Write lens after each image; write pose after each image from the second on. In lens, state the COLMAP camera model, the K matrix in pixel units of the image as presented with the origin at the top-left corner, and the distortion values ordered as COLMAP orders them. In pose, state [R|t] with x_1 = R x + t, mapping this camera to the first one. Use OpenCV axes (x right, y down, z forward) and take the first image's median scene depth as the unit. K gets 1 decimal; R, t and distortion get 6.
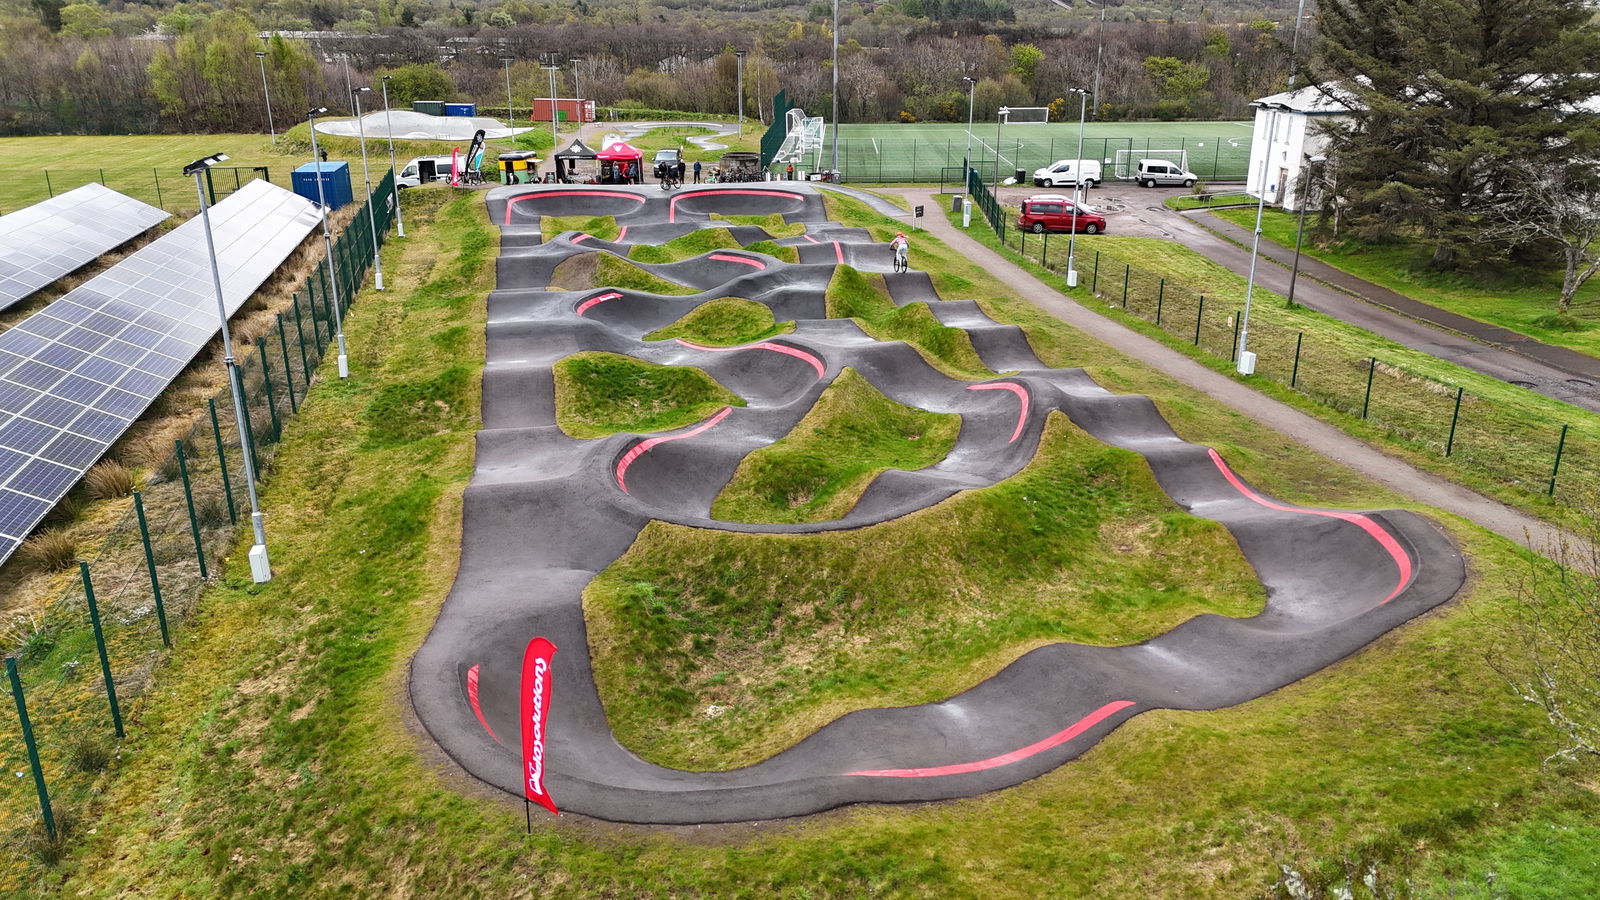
lens RADIAL K [[1140.1, 0, 800.0], [0, 1140.1, 450.0], [0, 0, 1]] dist [0.108381, -0.129273]
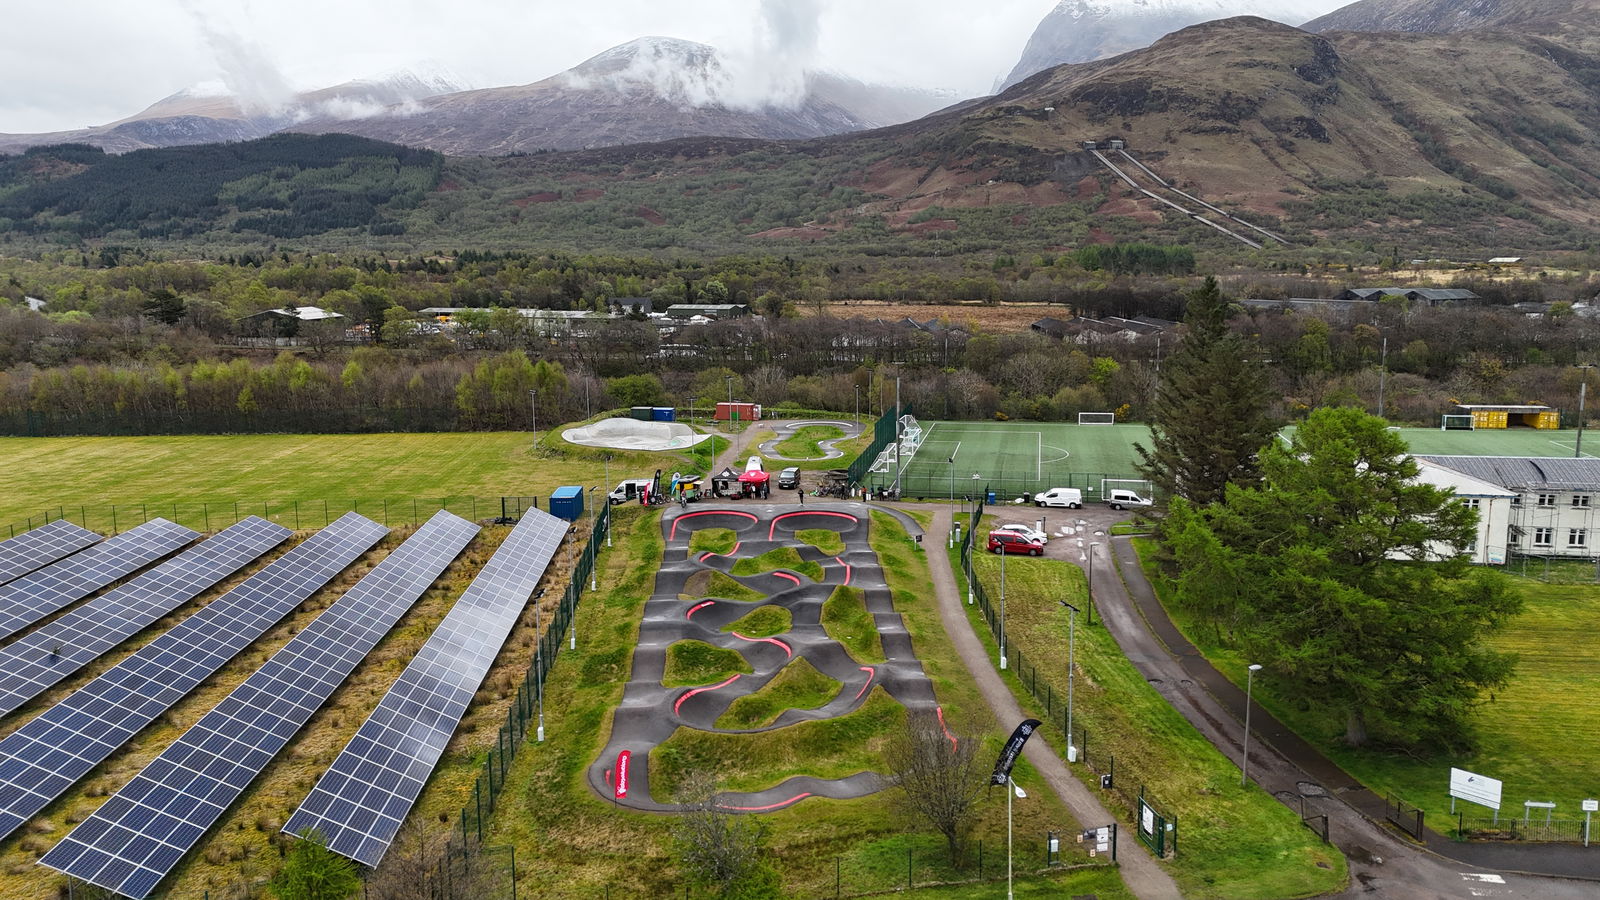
lens RADIAL K [[1140.1, 0, 800.0], [0, 1140.1, 450.0], [0, 0, 1]] dist [0.108381, -0.129273]
pose [[0.985065, 0.015943, -0.171445, 0.357964], [-0.047238, 0.982523, -0.180047, -0.060284], [0.165579, 0.185457, 0.968602, -1.002338]]
